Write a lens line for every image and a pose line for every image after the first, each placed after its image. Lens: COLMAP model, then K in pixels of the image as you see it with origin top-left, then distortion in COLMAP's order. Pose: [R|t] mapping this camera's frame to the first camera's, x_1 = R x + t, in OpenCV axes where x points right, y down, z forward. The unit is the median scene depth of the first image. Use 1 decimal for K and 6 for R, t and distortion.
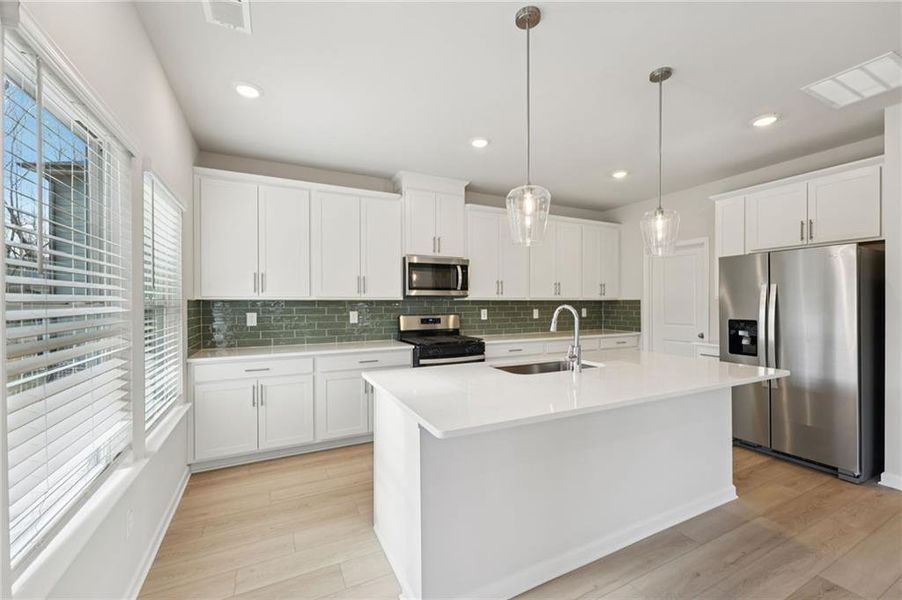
lens RADIAL K [[361.5, 0, 447.8], [0, 361.5, 302.8], [0, 0, 1]] dist [0.000053, 0.000014]
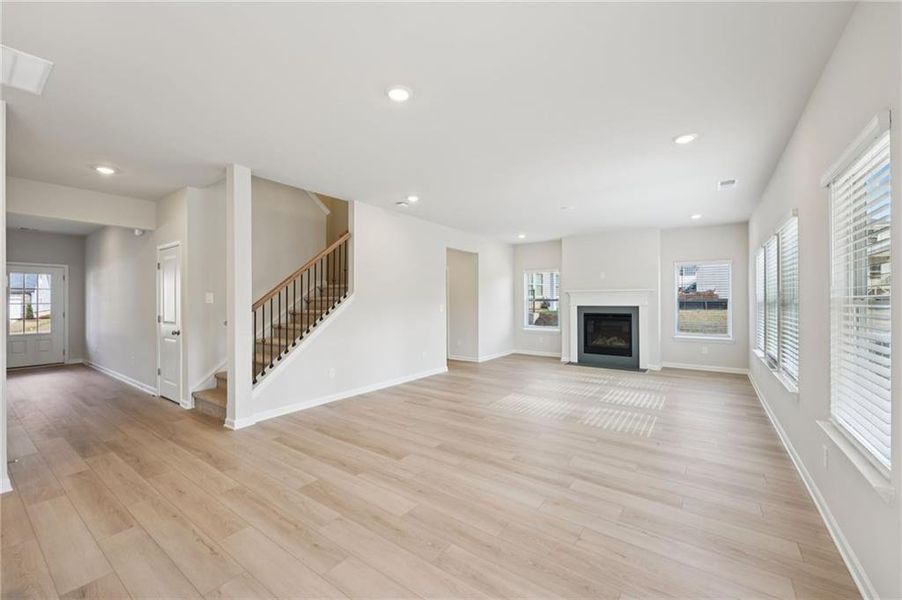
lens RADIAL K [[361.5, 0, 450.1], [0, 361.5, 299.8], [0, 0, 1]] dist [0.000053, 0.000014]
pose [[-0.472801, 0.004462, 0.881158, -0.132129], [0.003745, 0.999988, -0.003054, 0.000183], [-0.881161, 0.001856, -0.472813, 0.274420]]
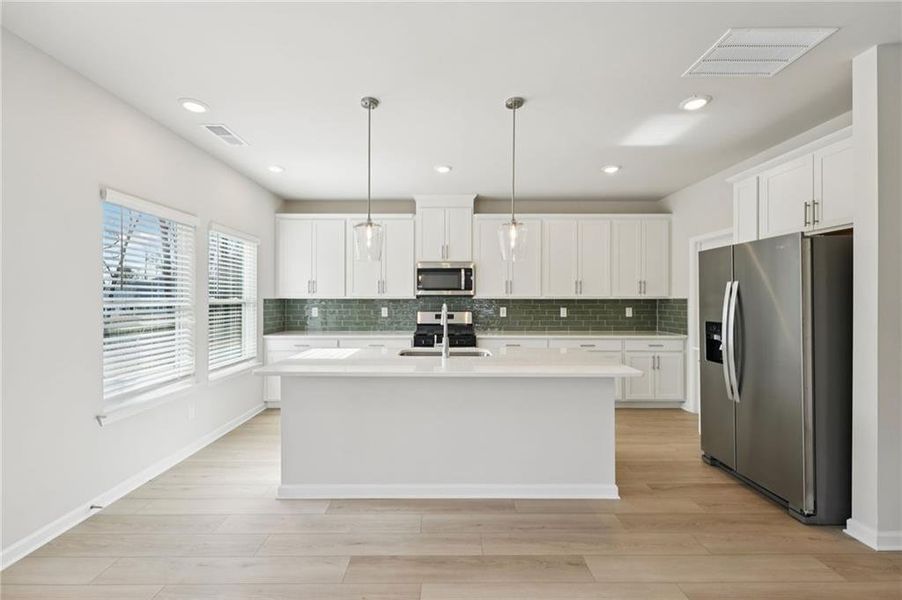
lens RADIAL K [[361.5, 0, 447.0], [0, 361.5, 300.6], [0, 0, 1]] dist [0.000053, 0.000014]
pose [[0.898438, 0.003518, -0.439087, 0.558568], [-0.003020, 0.999994, 0.001832, -0.004952], [0.439090, -0.000320, 0.898443, -0.072023]]
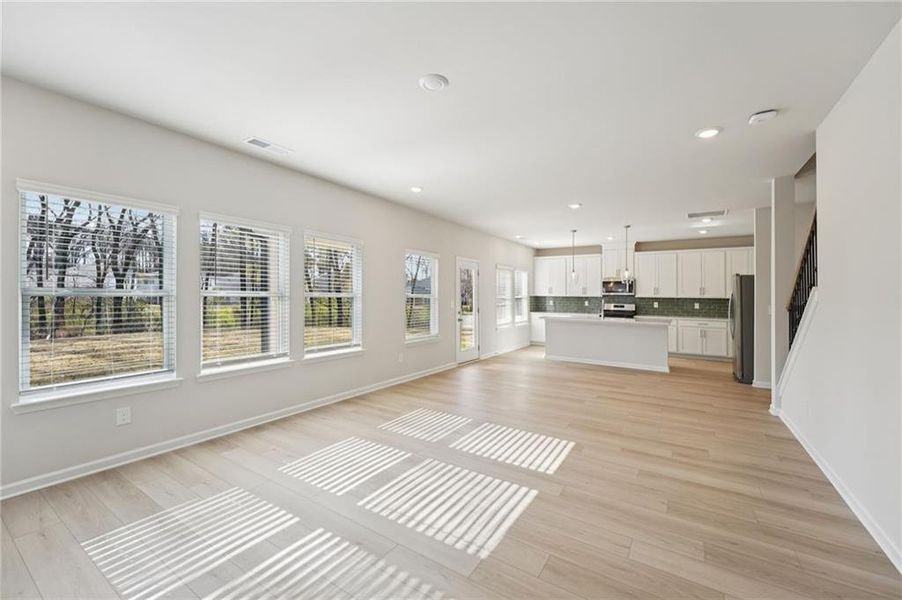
lens RADIAL K [[361.5, 0, 454.6], [0, 361.5, 288.8], [0, 0, 1]] dist [0.000053, 0.000014]
pose [[0.517955, -0.007447, -0.855375, 1.561473], [-0.014762, 0.999735, -0.017643, -0.004558], [0.855280, 0.021765, 0.517708, -1.201895]]
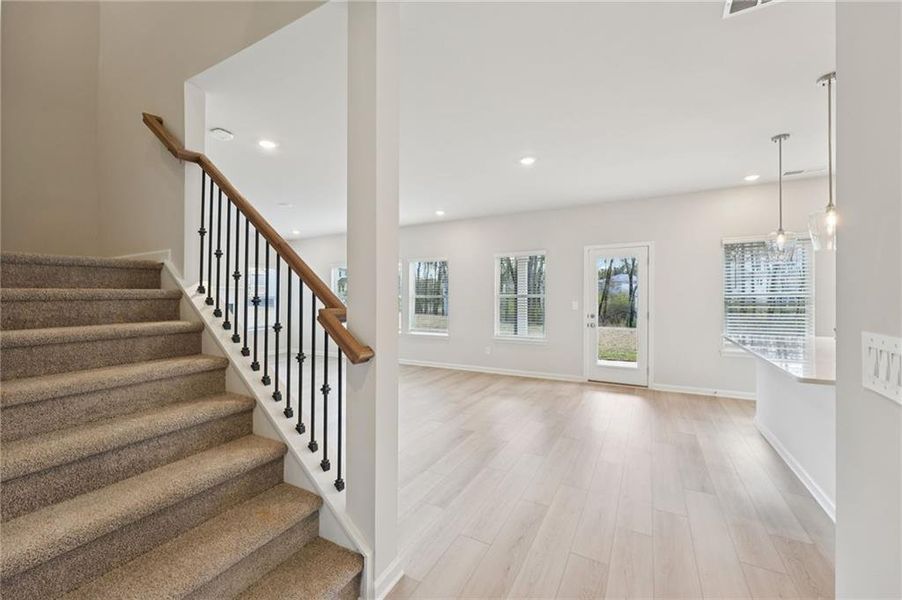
lens RADIAL K [[361.5, 0, 449.2], [0, 361.5, 297.8], [0, 0, 1]] dist [0.000053, 0.000014]
pose [[-0.818209, 0.008887, -0.574853, 1.291815], [0.006067, 0.999958, 0.006824, -0.004471], [0.574890, 0.002095, -0.818228, 0.757020]]
